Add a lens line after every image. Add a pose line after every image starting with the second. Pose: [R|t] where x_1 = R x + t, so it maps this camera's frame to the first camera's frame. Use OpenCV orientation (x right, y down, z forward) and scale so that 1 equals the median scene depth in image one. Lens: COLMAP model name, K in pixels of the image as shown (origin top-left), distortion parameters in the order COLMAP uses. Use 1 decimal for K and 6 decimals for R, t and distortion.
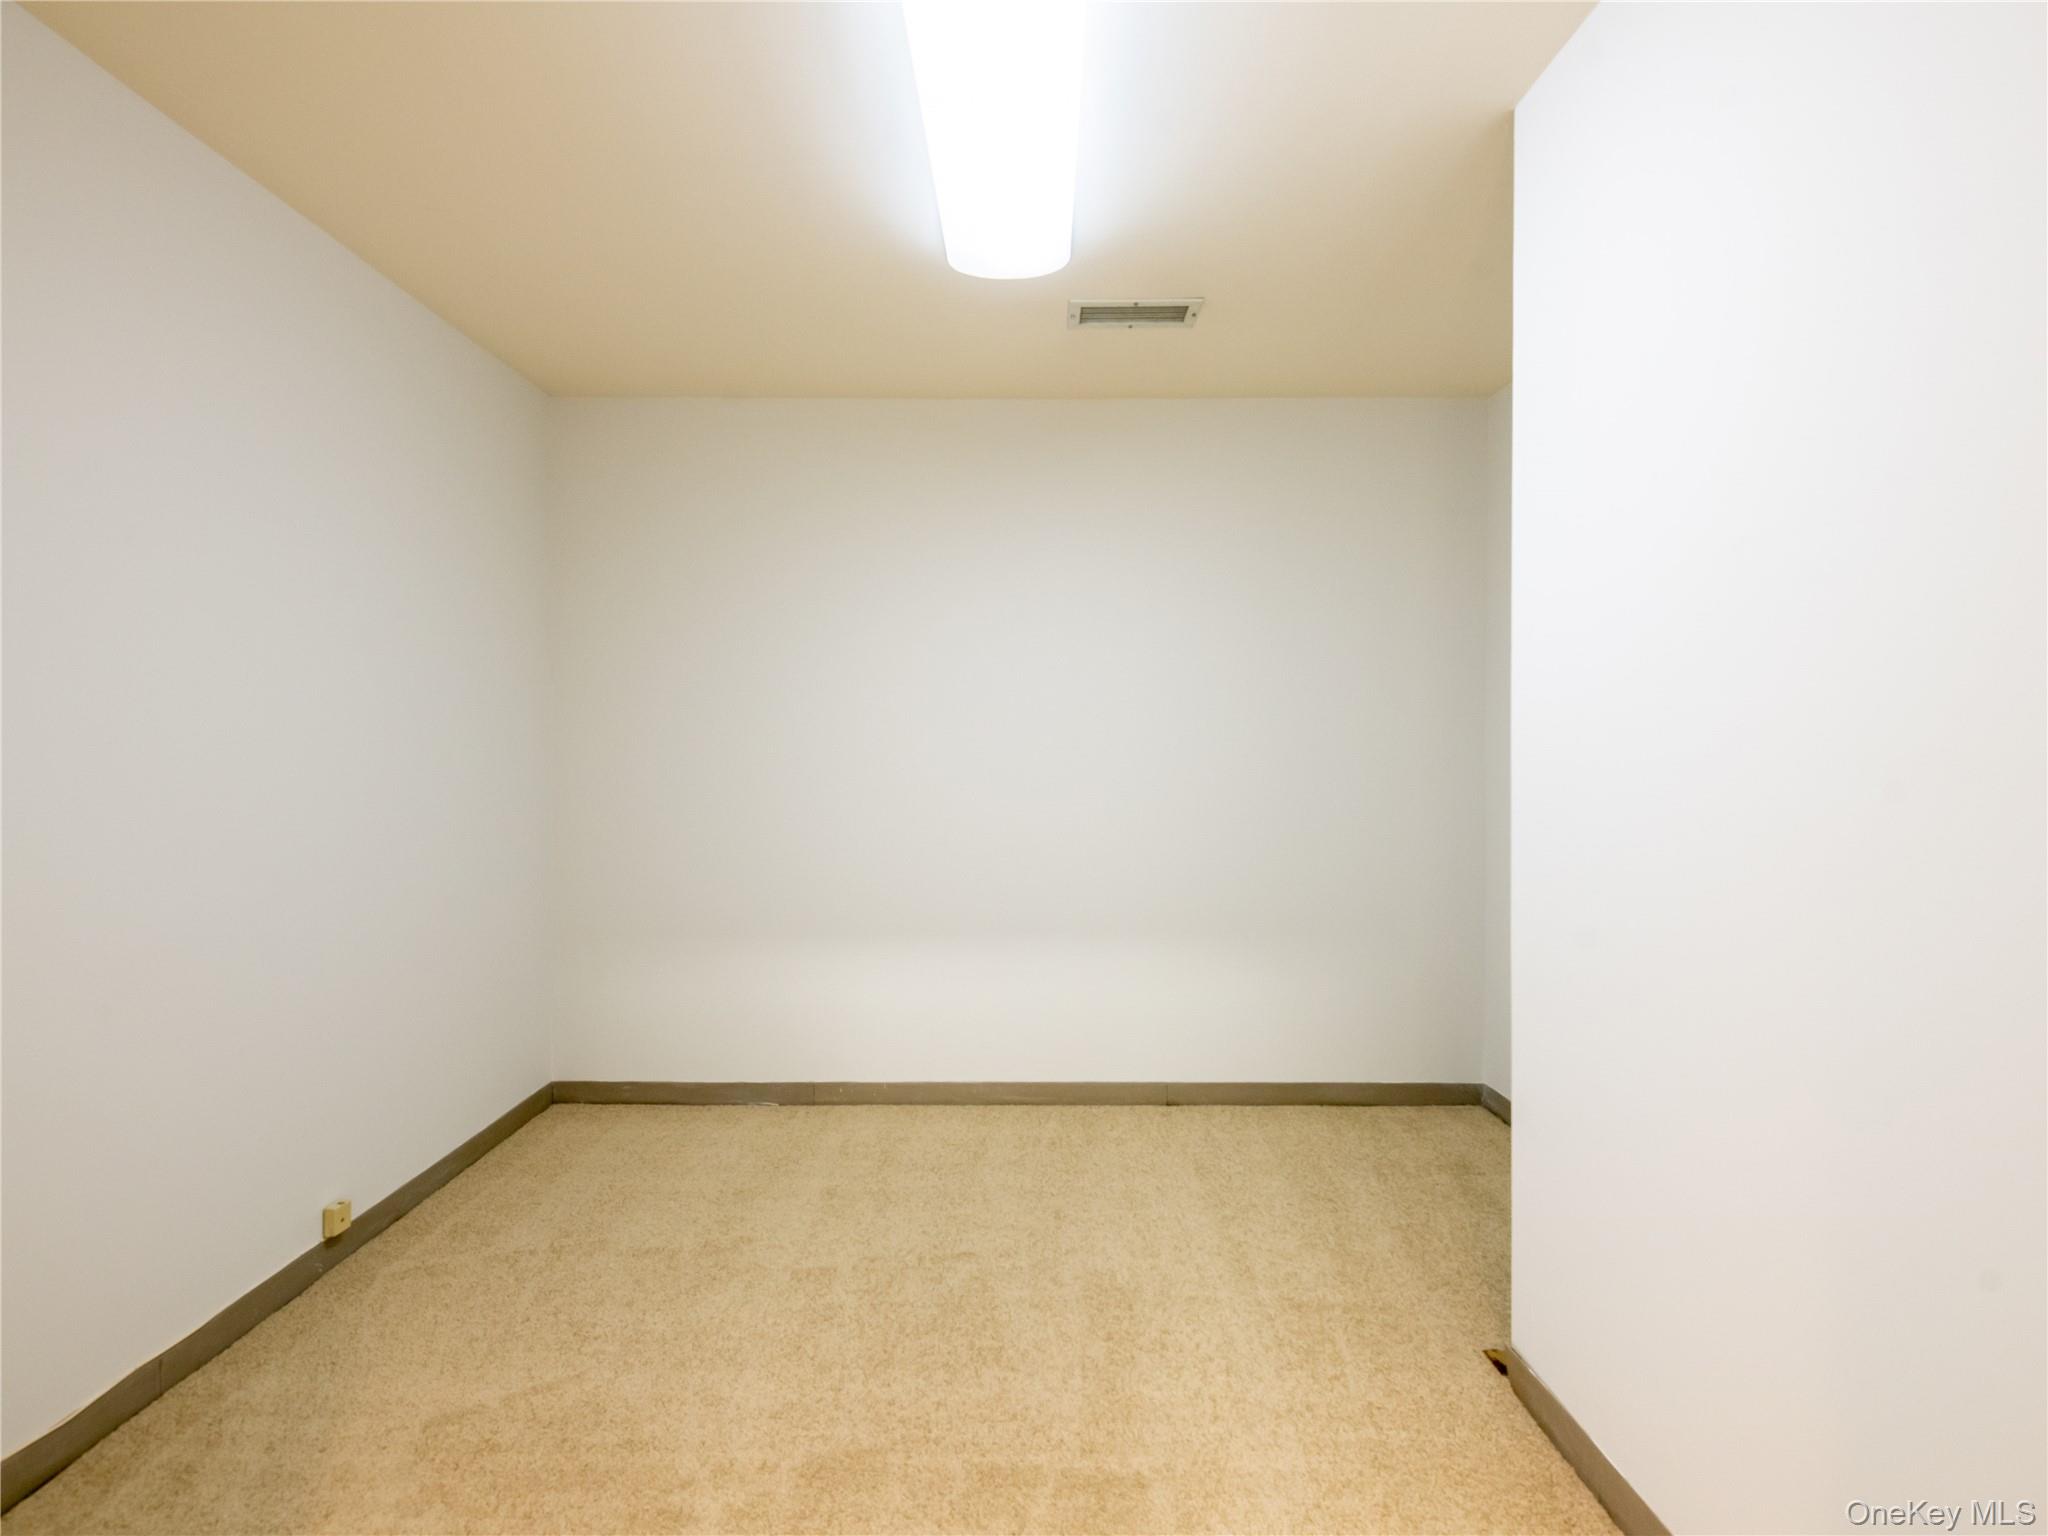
lens RADIAL K [[1001.9, 0, 1031.0], [0, 1001.9, 754.3], [0, 0, 1]] dist [0.005418, -0.005882]
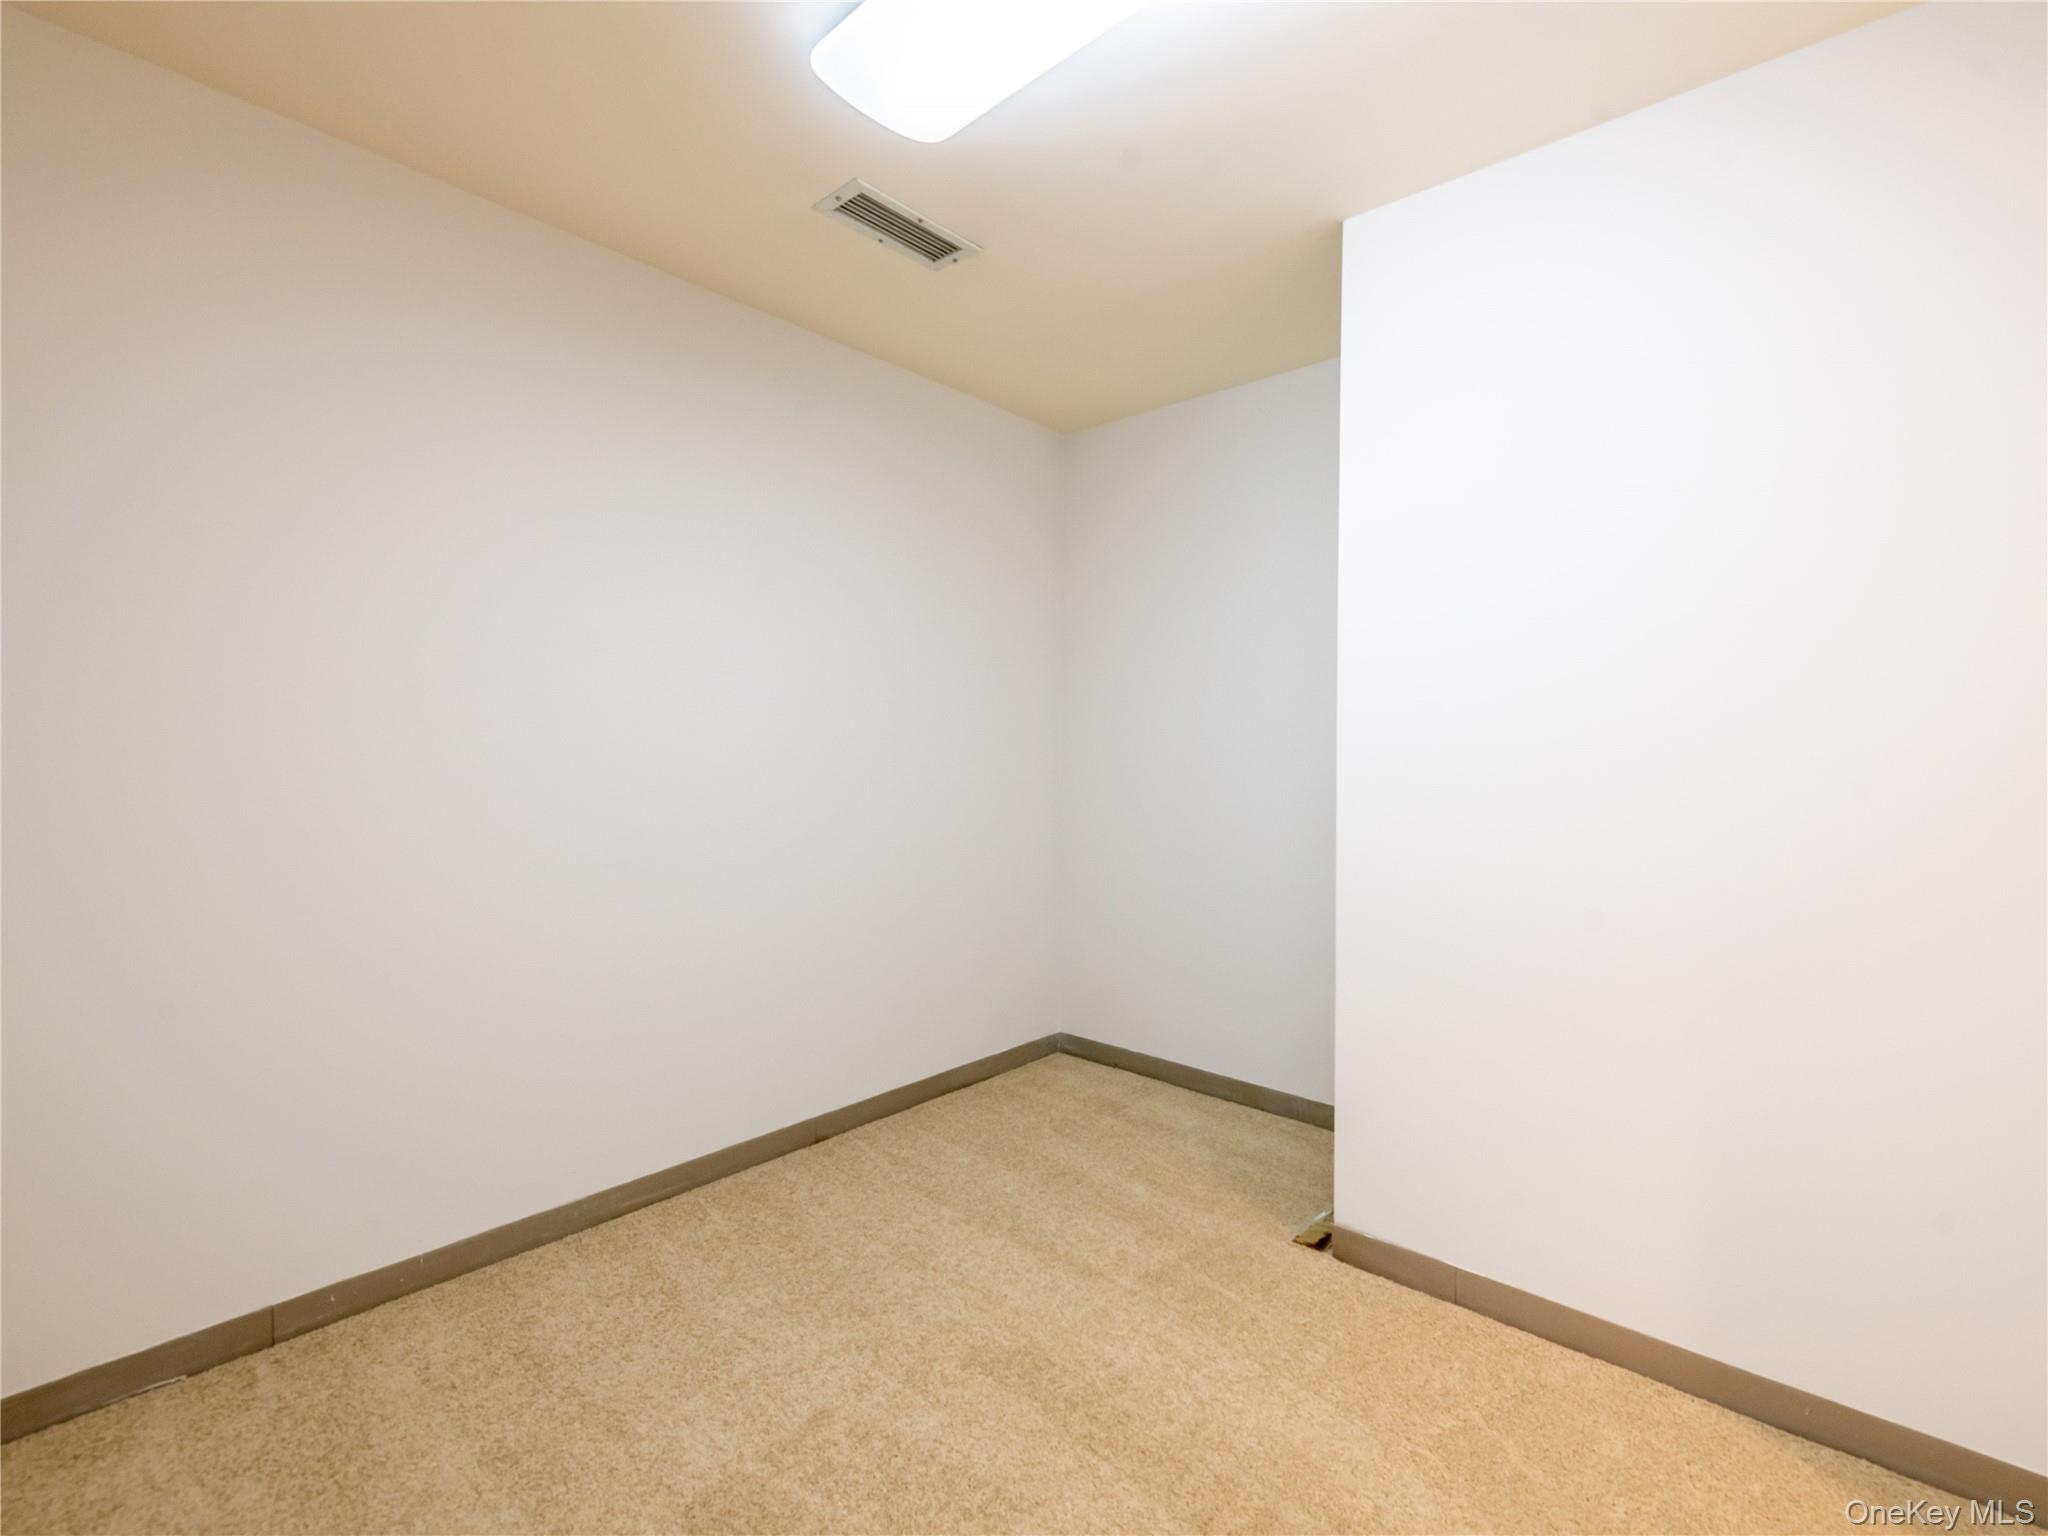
lens RADIAL K [[944.5, 0, 1024.0], [0, 944.5, 749.9], [0, 0, 1]] dist [-0.007652, 0.000049]
pose [[0.618661, -0.002066, 0.785655, -0.685648], [-0.007115, 0.999941, 0.008232, -0.002122], [-0.785626, -0.010682, 0.618610, 0.604547]]
